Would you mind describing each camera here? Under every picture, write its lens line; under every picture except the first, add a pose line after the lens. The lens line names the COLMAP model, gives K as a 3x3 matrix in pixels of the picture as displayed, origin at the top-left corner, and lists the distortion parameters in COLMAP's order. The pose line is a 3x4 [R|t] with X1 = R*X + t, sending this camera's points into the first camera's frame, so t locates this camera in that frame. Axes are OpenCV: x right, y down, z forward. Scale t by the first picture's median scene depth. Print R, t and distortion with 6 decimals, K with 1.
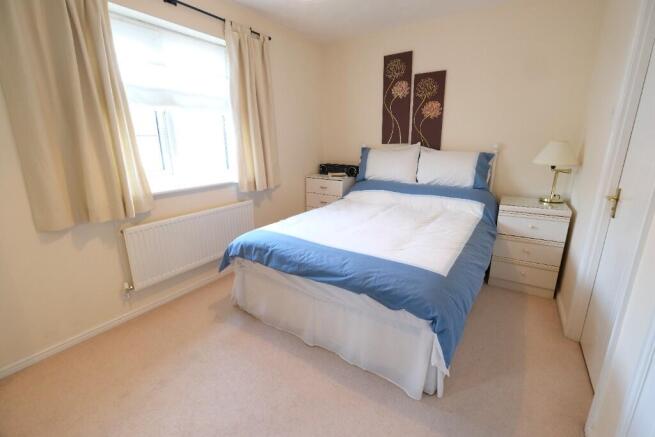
lens RADIAL K [[283.8, 0, 327.2], [0, 283.8, 213.2], [0, 0, 1]] dist [0.000662, -0.000289]
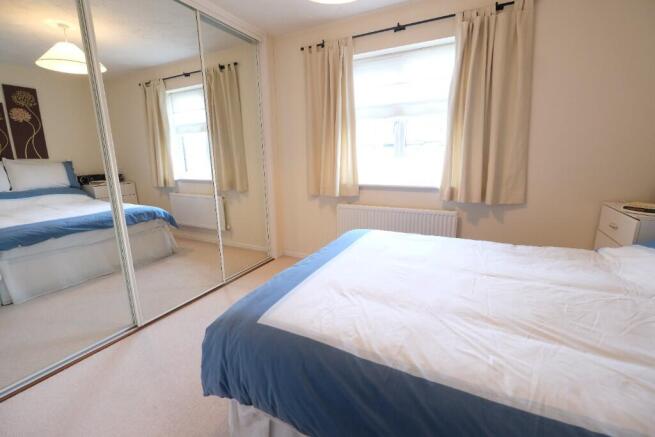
lens RADIAL K [[283.8, 0, 327.2], [0, 283.8, 213.2], [0, 0, 1]] dist [0.000662, -0.000289]
pose [[0.116359, 0.209505, -0.970859, 0.666562], [-0.228644, 0.956895, 0.179089, -0.134604], [0.966531, 0.201143, 0.159246, 0.611228]]
